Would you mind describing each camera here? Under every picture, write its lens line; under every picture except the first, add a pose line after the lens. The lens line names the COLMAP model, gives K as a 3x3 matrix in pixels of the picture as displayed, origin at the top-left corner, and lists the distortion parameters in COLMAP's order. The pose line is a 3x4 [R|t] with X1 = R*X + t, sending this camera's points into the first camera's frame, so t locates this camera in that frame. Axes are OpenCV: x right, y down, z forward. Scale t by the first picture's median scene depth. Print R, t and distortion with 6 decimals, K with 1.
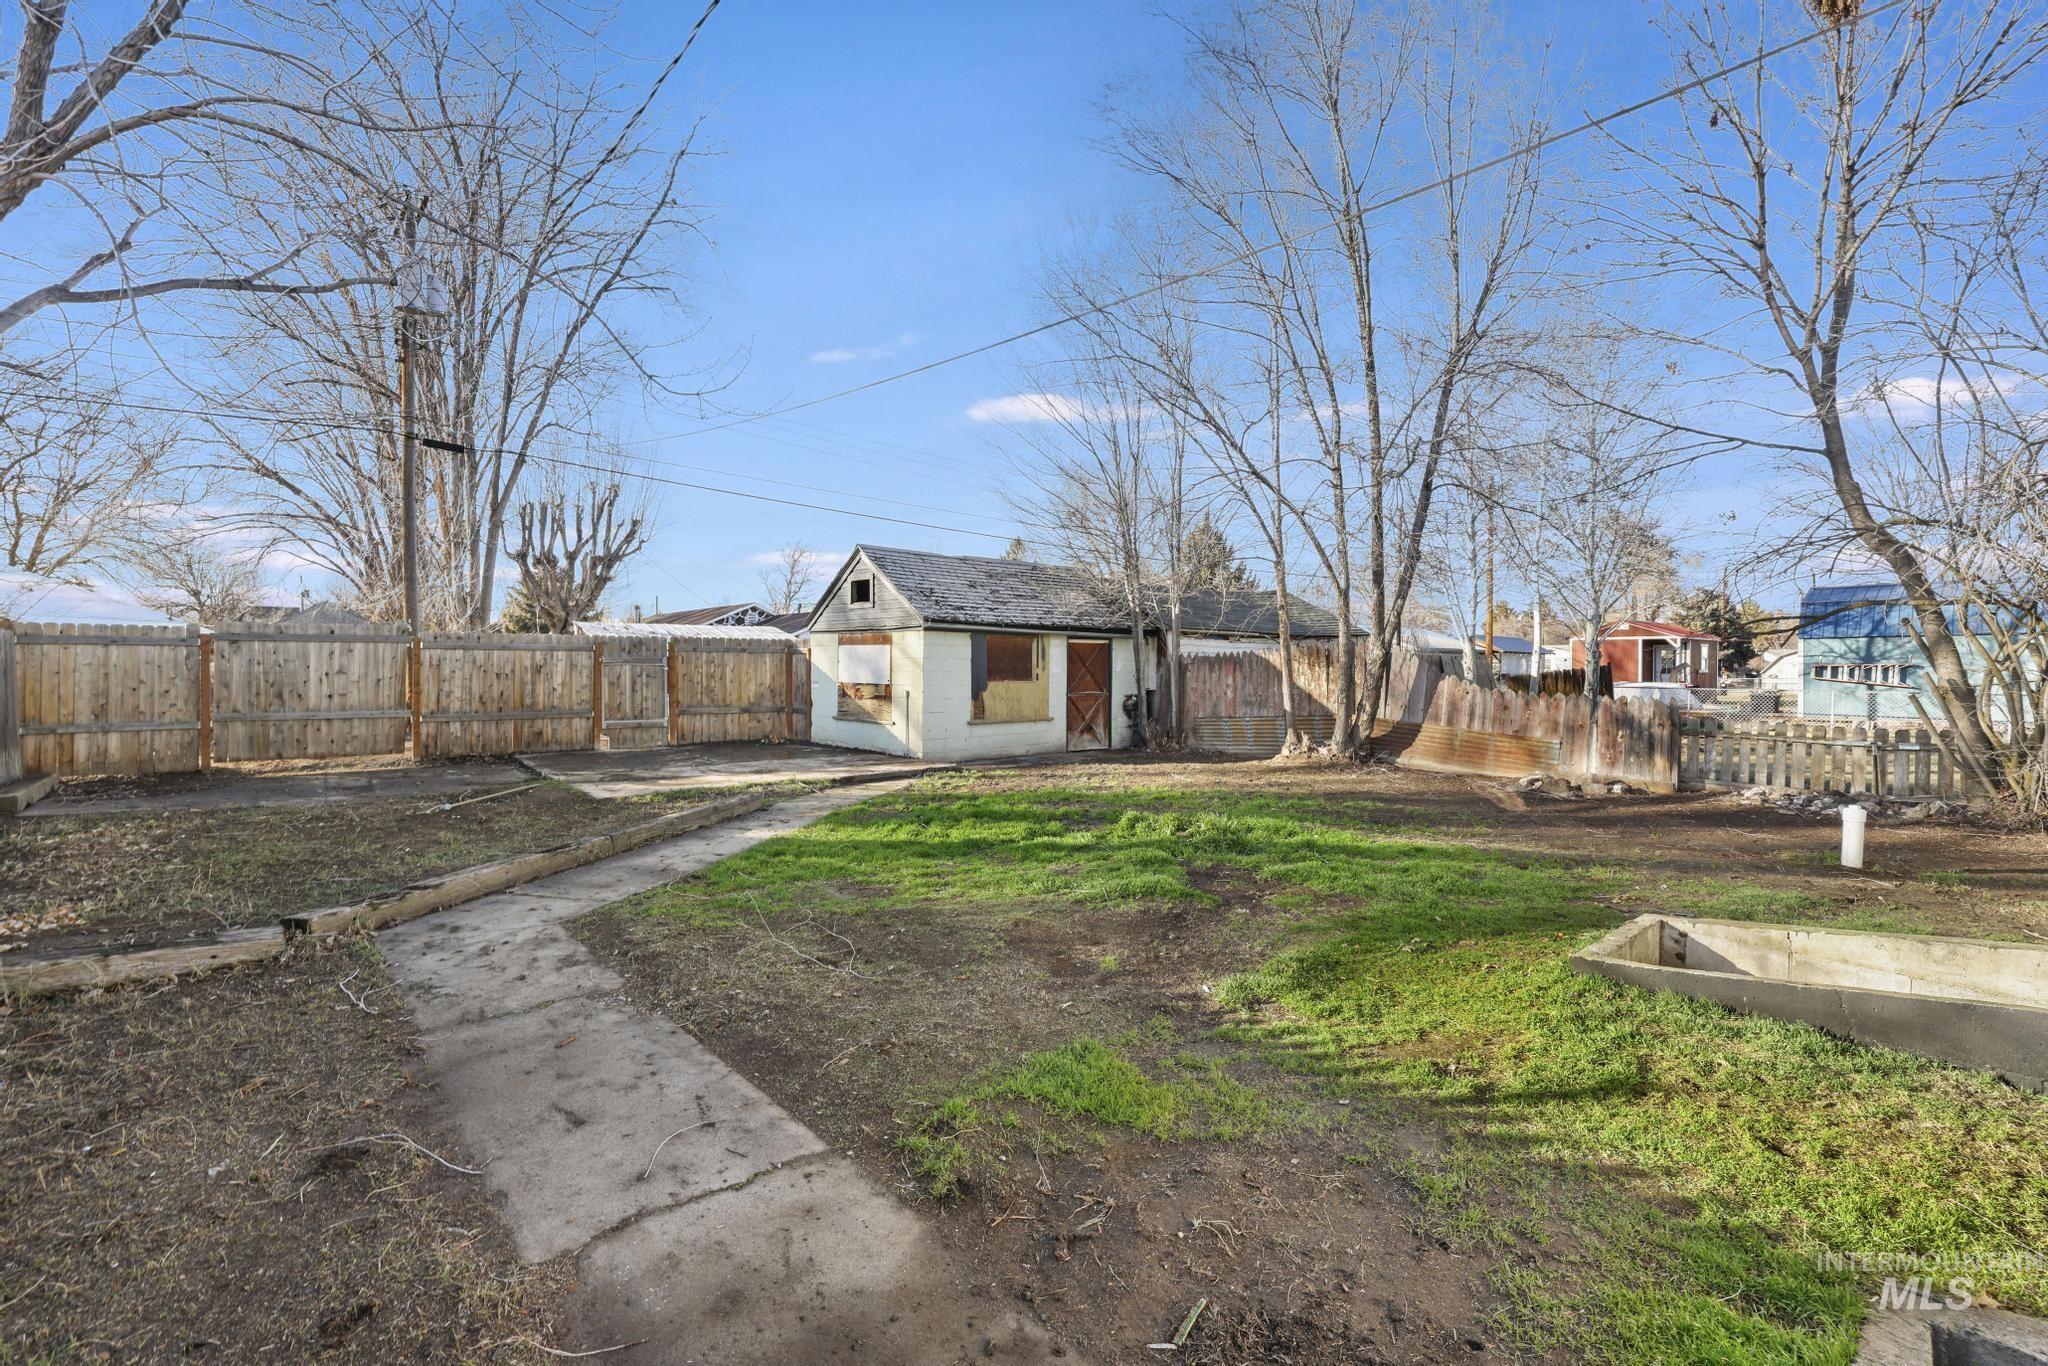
lens RADIAL K [[927.6, 0, 1011.9], [0, 927.6, 663.7], [0, 0, 1]] dist [-0.040383, 0.018806]
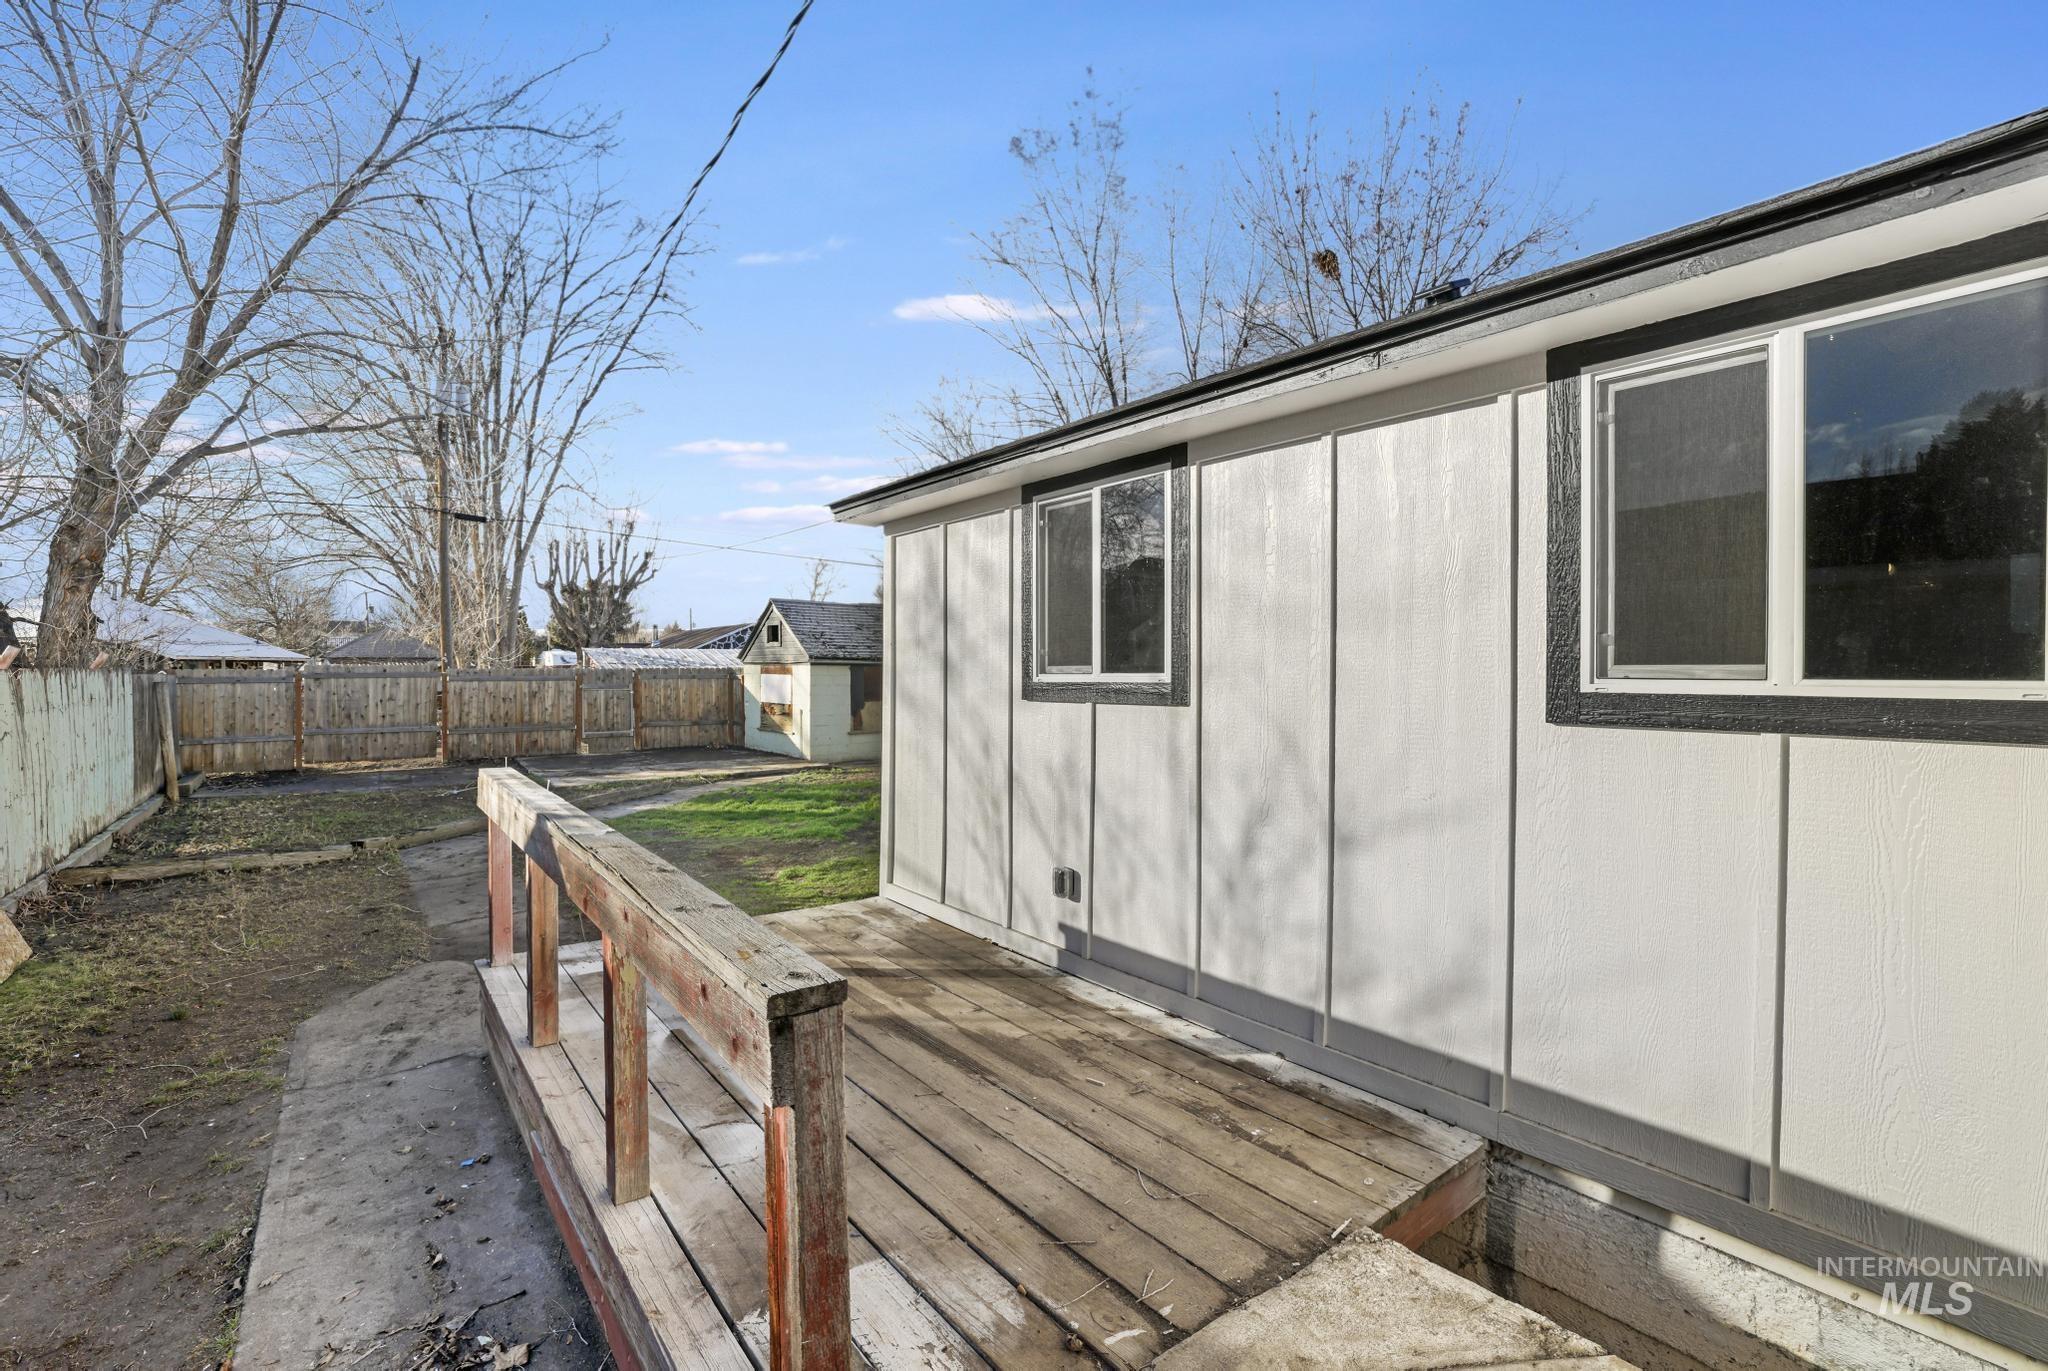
lens RADIAL K [[927.6, 0, 1011.9], [0, 927.6, 666.2], [0, 0, 1]] dist [-0.040383, 0.018806]
pose [[0.998822, -0.007469, -0.047940, 0.257527], [0.007475, 0.999972, -0.000055, -0.031102], [0.047939, -0.000303, 0.998850, -0.321664]]
